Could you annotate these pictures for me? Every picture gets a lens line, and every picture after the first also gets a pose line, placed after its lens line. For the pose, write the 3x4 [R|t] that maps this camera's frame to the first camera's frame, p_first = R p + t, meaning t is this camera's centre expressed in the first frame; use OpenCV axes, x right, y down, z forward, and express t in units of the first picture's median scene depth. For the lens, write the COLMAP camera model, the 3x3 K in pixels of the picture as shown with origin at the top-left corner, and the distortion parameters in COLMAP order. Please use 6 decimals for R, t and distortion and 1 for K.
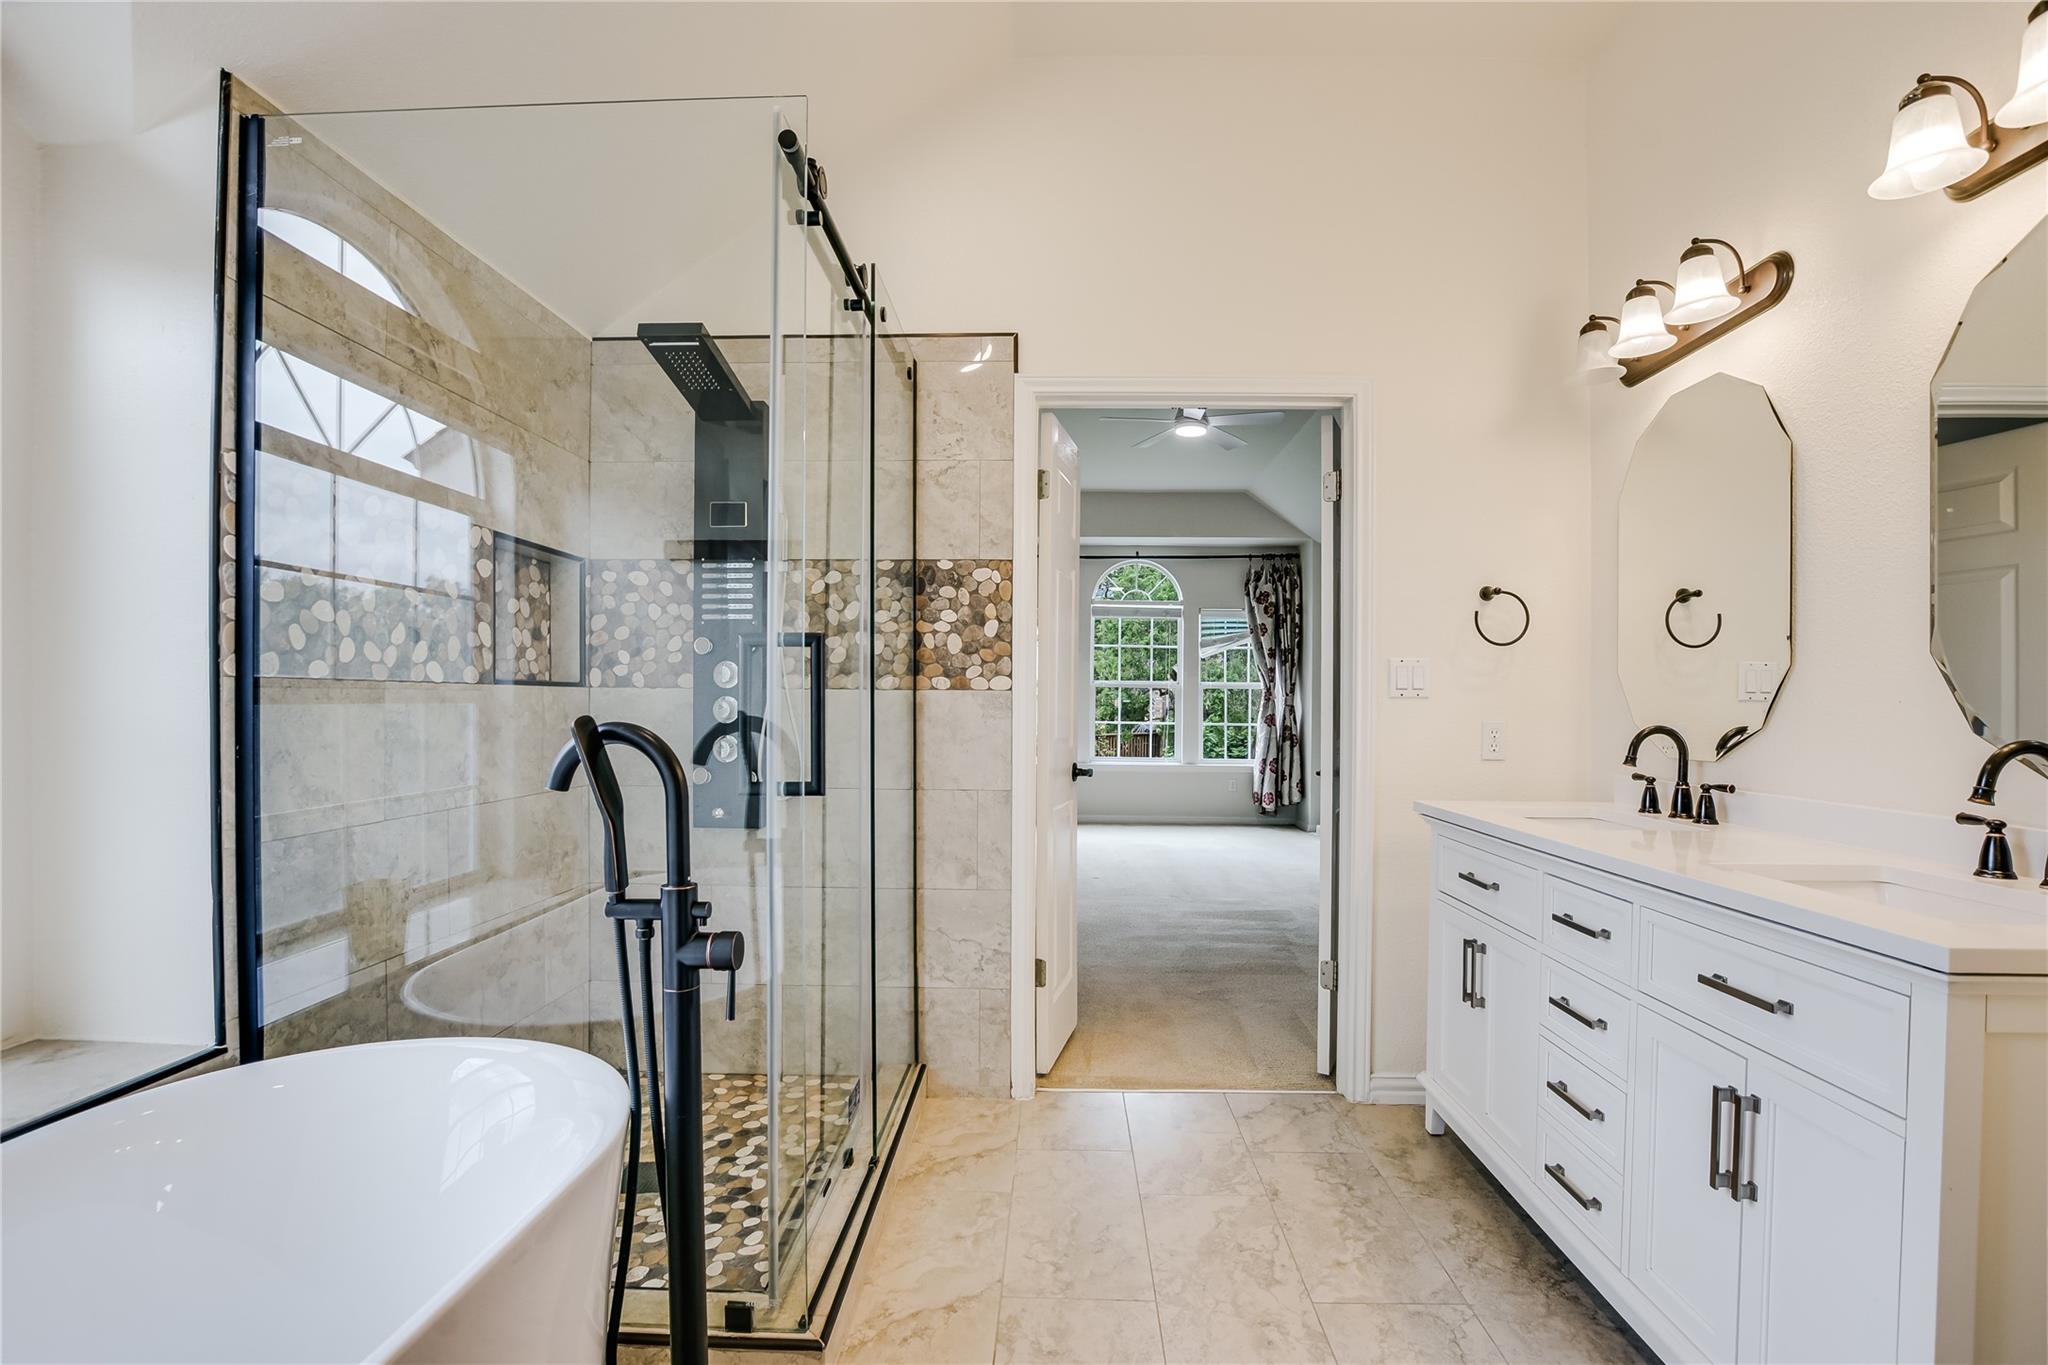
lens RADIAL K [[911.2, 0, 1023.1], [0, 911.2, 697.0], [0, 0, 1]] dist [-0.032997, 0.004327]
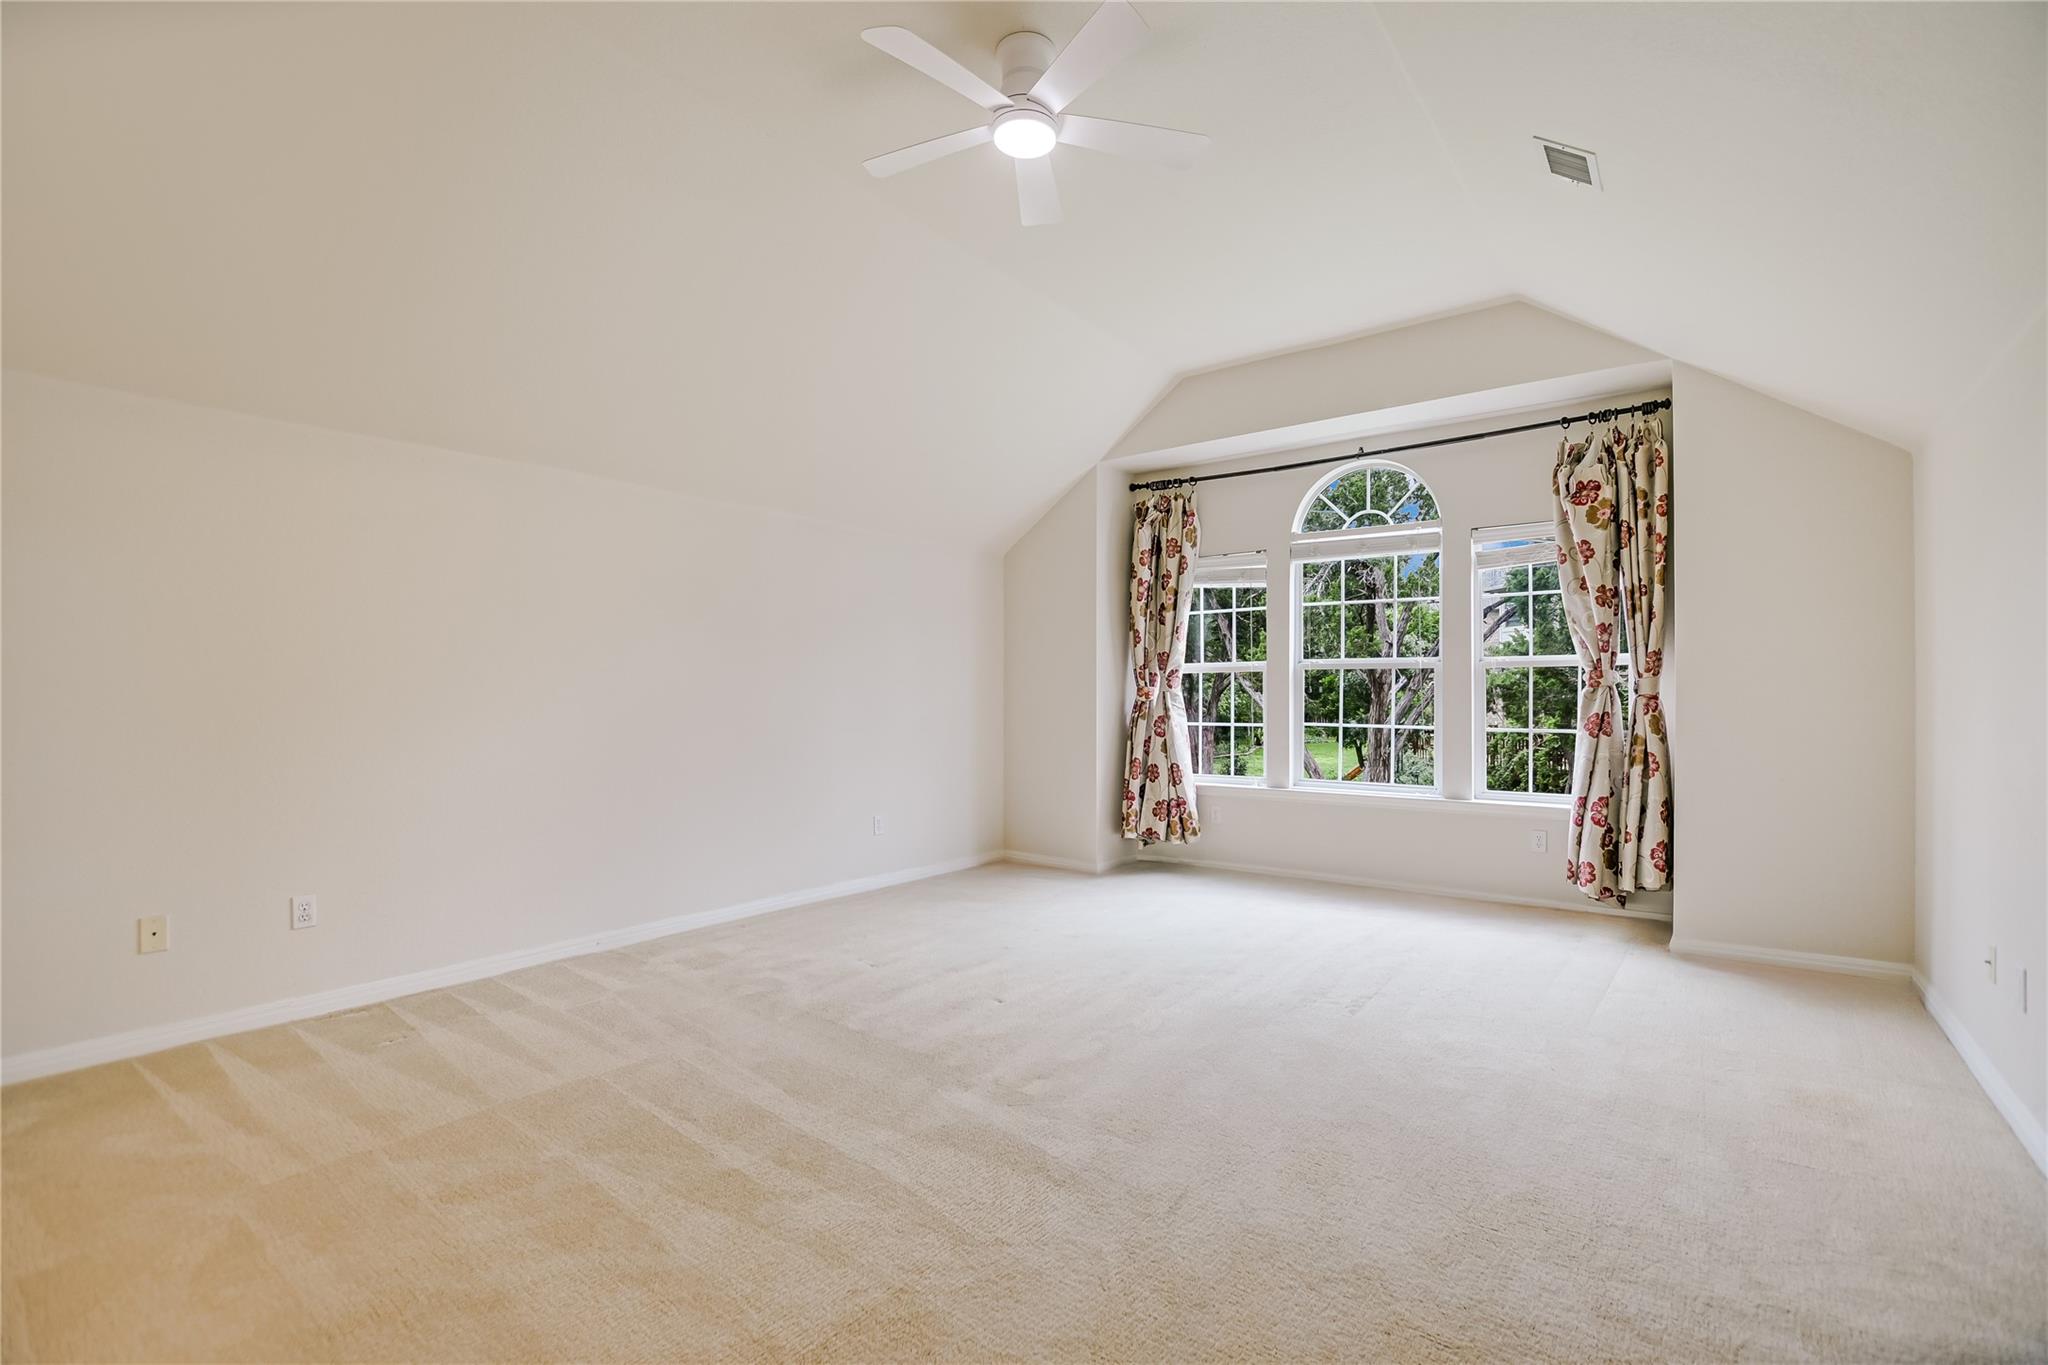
lens RADIAL K [[911.2, 0, 1024.6], [0, 911.2, 680.2], [0, 0, 1]] dist [-0.032997, 0.004327]
pose [[0.811787, -0.013274, -0.583802, 0.303314], [-0.000469, 0.999726, -0.023383, 0.012756], [0.583953, 0.019256, 0.811559, 0.384416]]
